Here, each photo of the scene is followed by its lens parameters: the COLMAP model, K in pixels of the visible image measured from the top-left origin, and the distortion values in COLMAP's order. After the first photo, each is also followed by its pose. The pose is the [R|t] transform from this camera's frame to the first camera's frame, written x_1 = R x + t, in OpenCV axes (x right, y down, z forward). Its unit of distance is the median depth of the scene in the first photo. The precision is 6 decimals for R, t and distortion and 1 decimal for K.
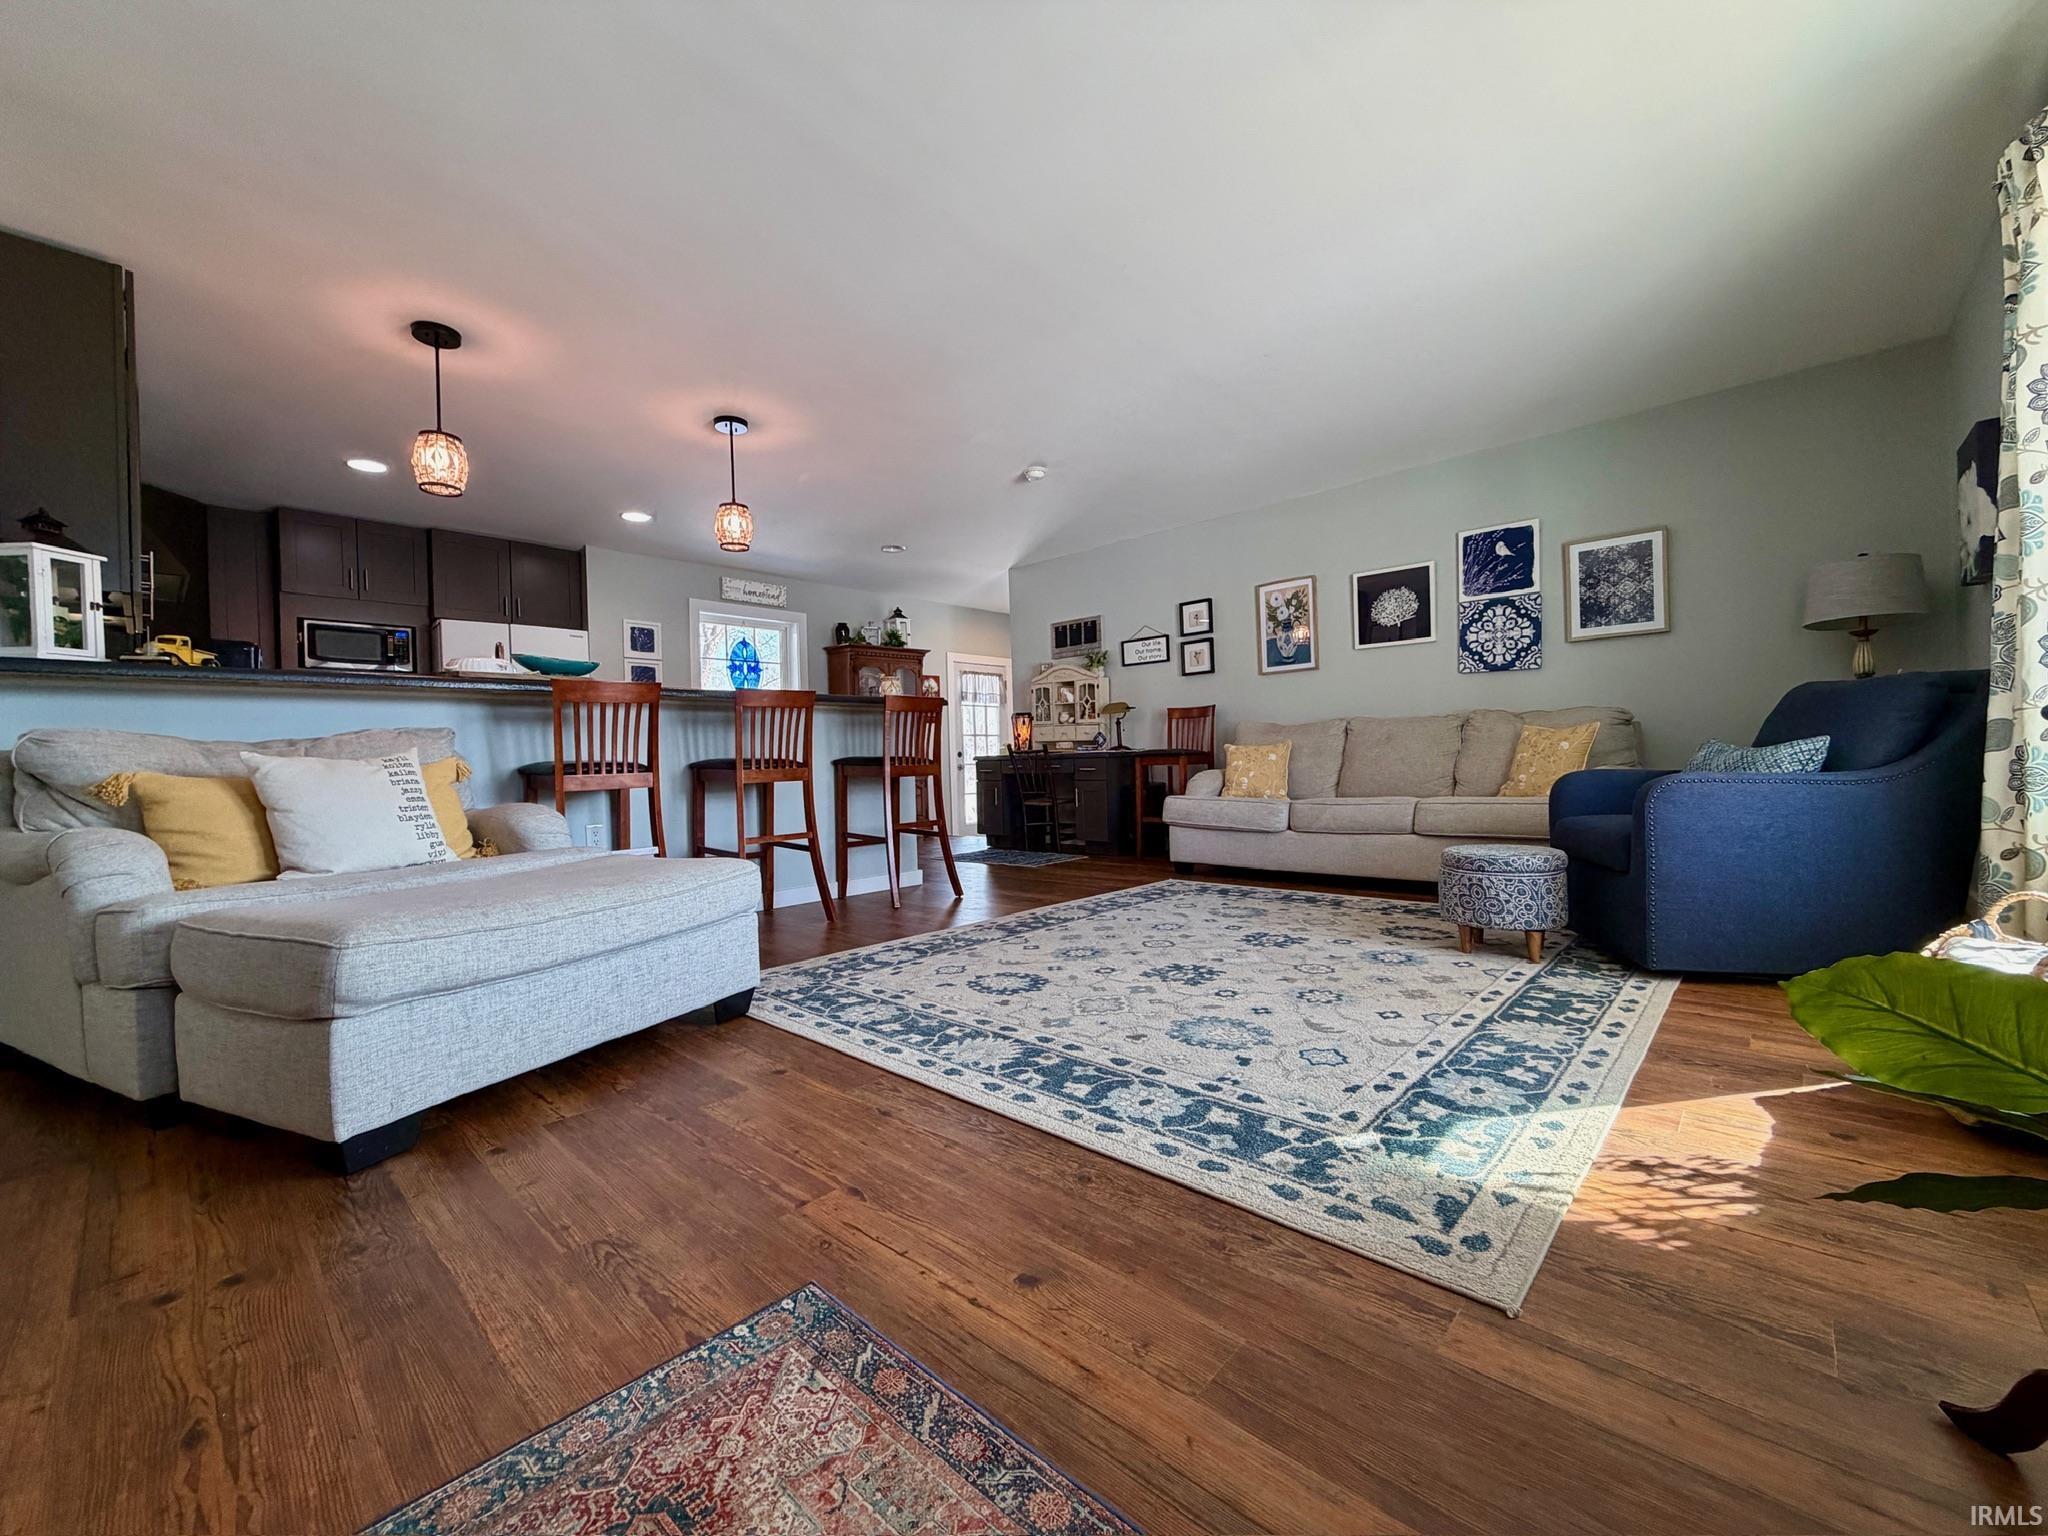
lens RADIAL K [[813.9, 0, 1018.2], [0, 813.9, 766.0], [0, 0, 1]] dist [-0.000507, 0.000533]
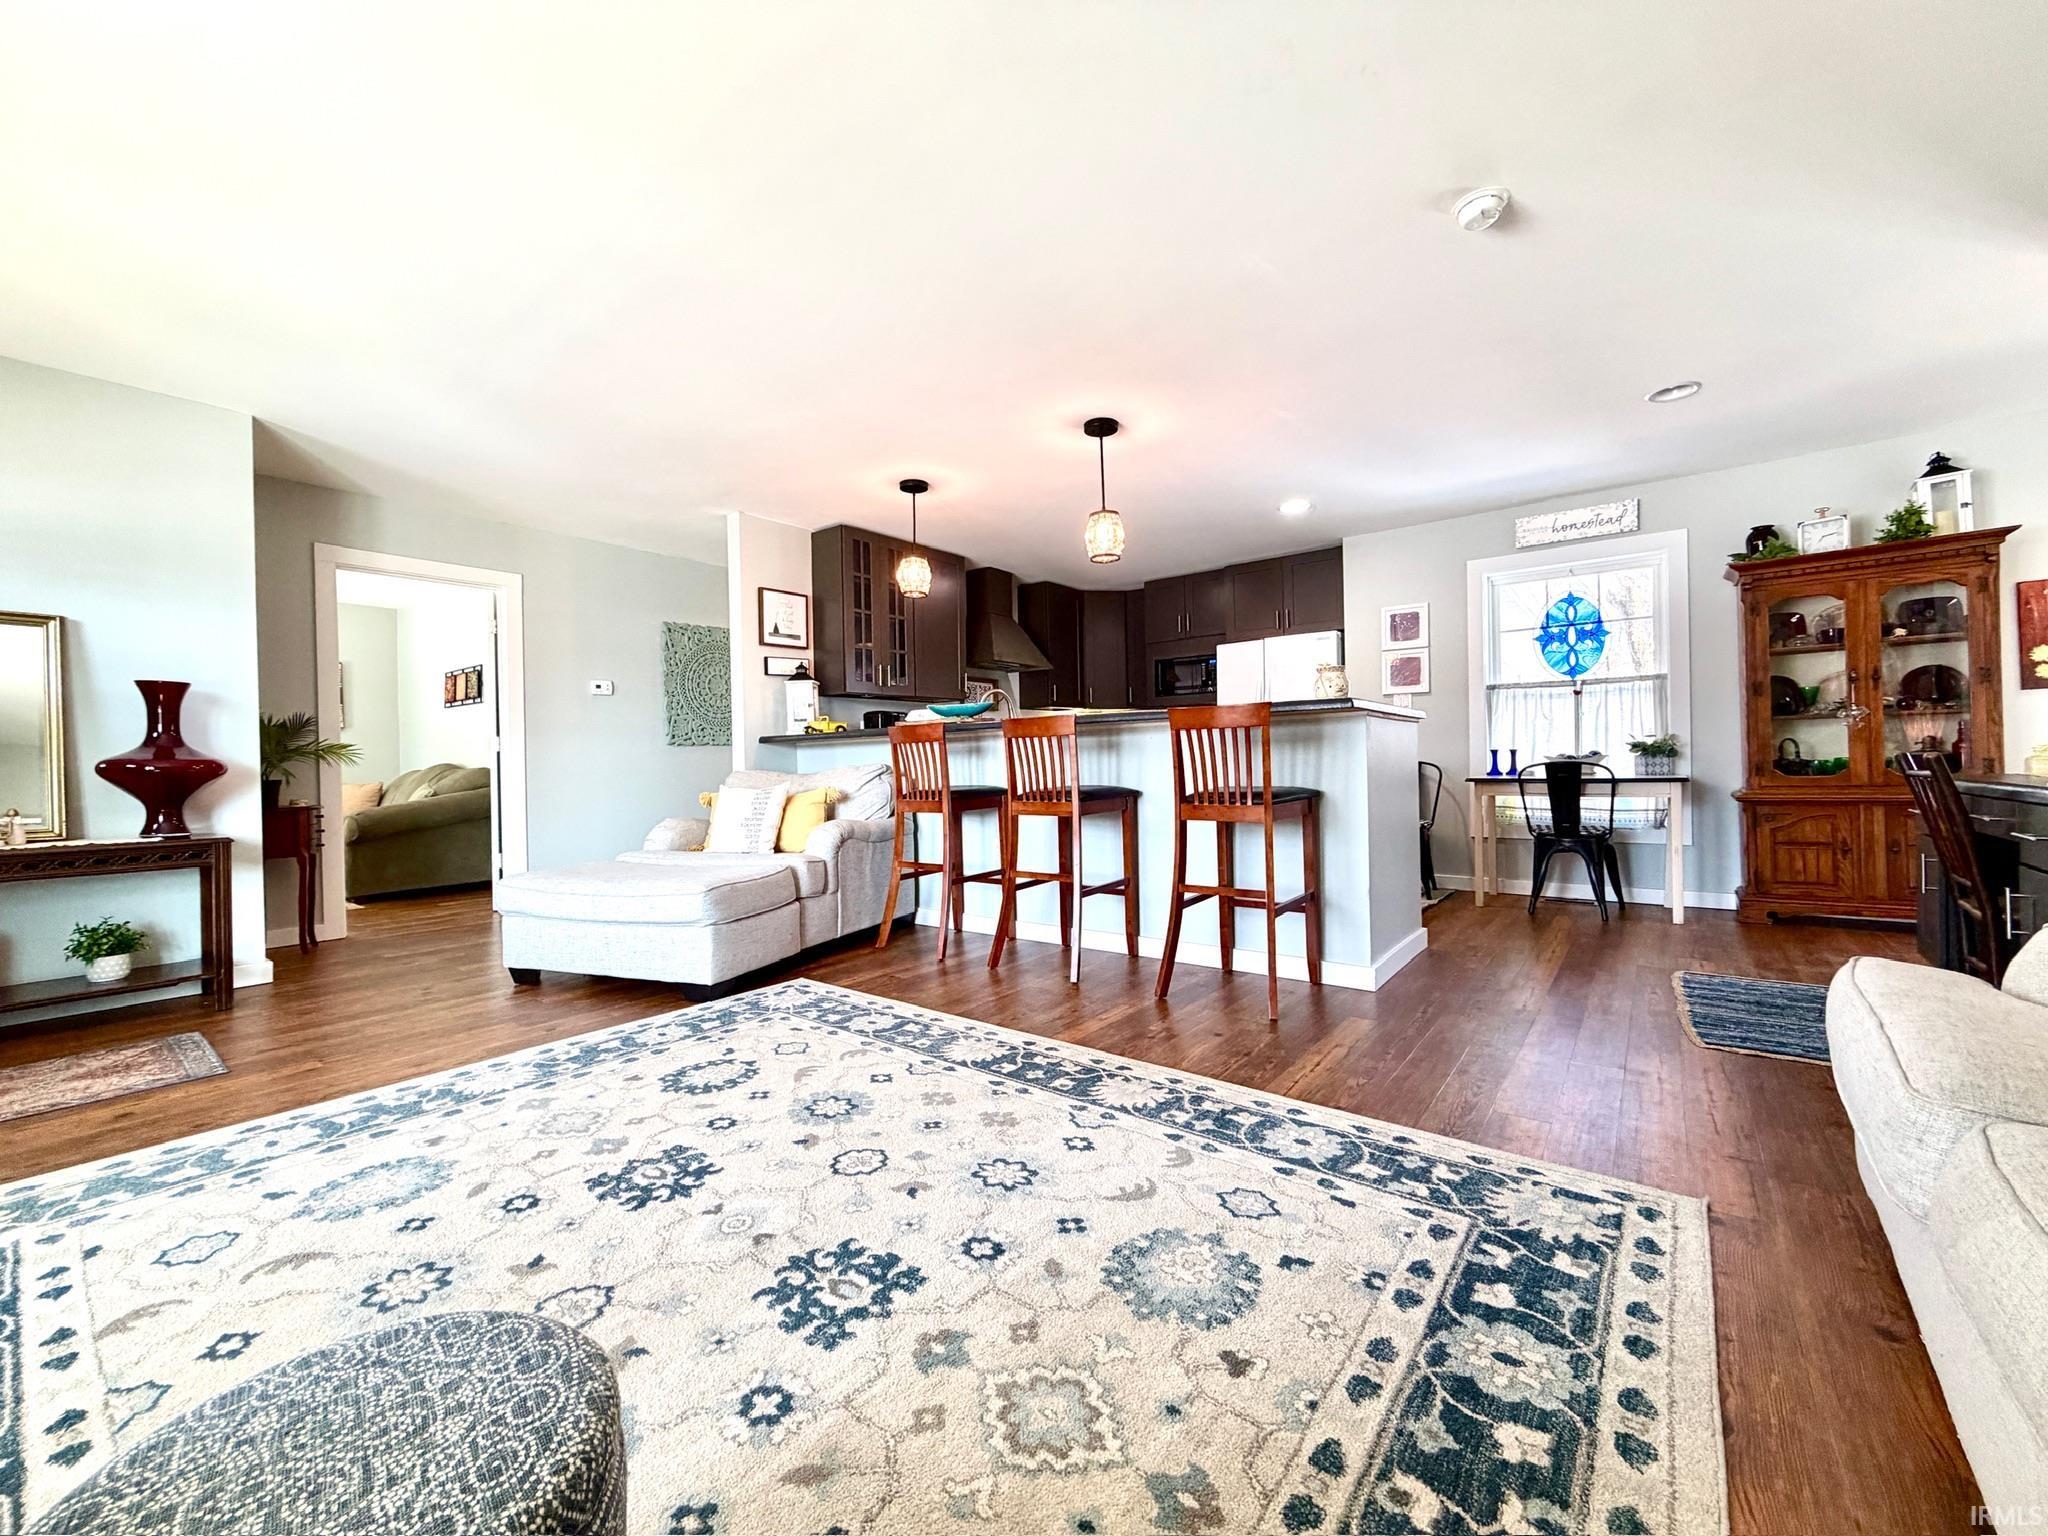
lens RADIAL K [[813.9, 0, 1019.6], [0, 813.9, 767.5], [0, 0, 1]] dist [-0.000507, 0.000533]
pose [[0.085986, 0.031503, -0.995798, 0.923208], [0.011205, 0.999406, 0.032584, -0.097982], [0.996233, -0.013959, 0.085582, 1.313454]]
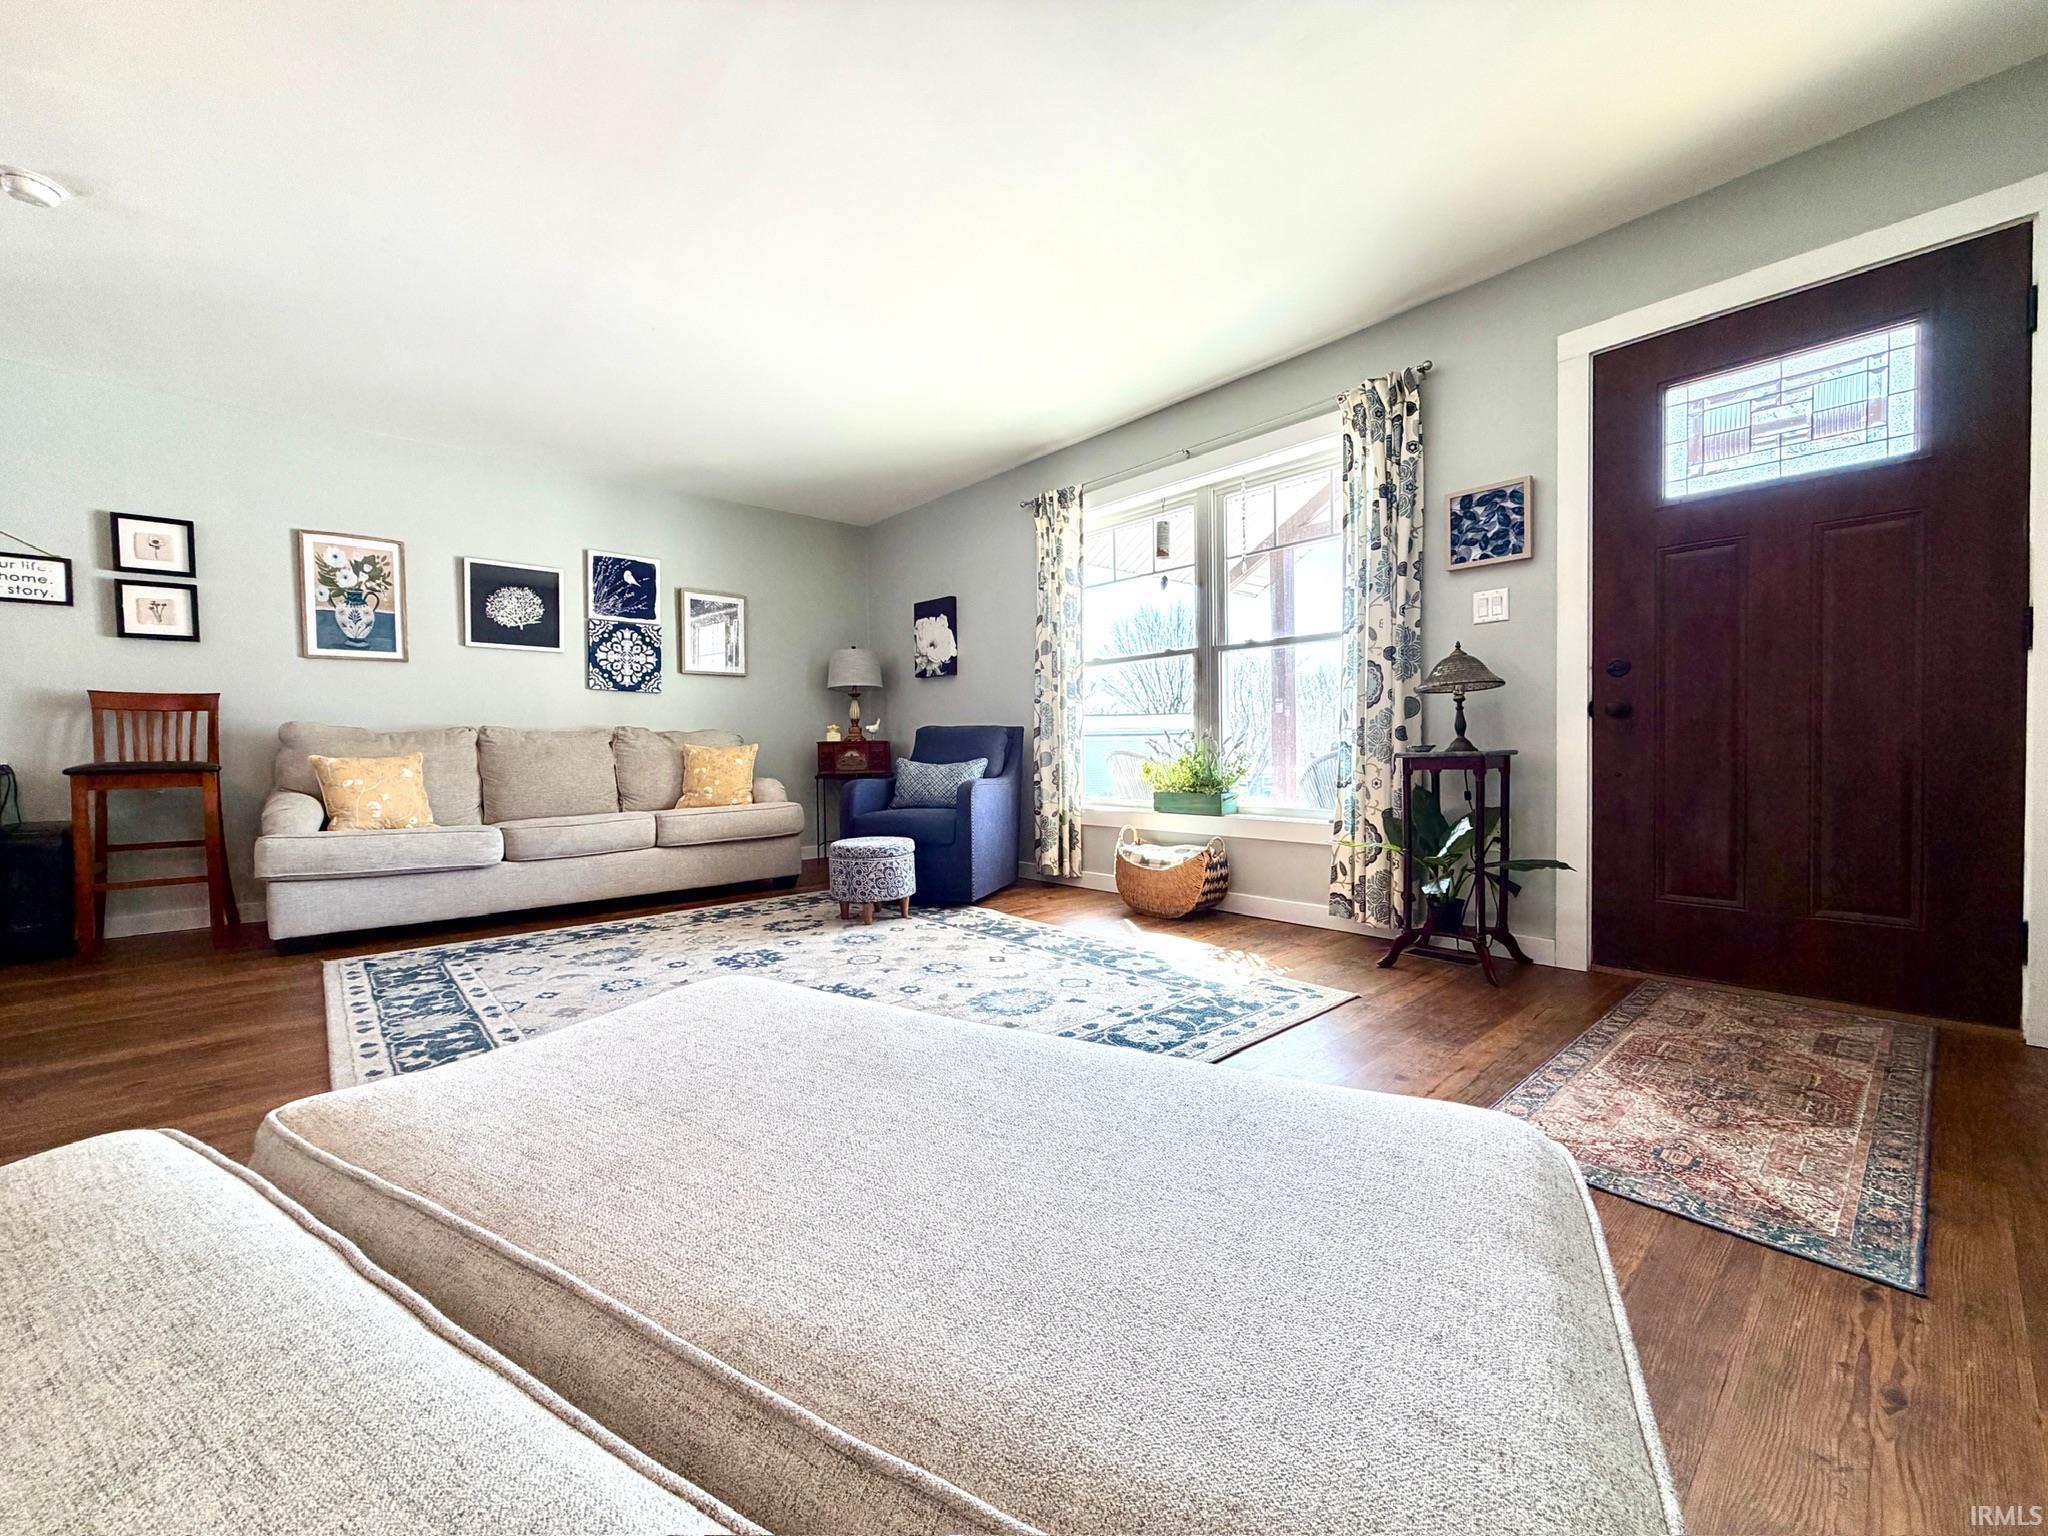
lens RADIAL K [[813.9, 0, 1020.4], [0, 813.9, 766.5], [0, 0, 1]] dist [-0.000507, 0.000533]
pose [[0.087547, 0.002408, 0.996157, -0.780274], [0.017583, 0.999838, -0.003962, -0.009255], [-0.996005, 0.017862, 0.087490, 0.727772]]
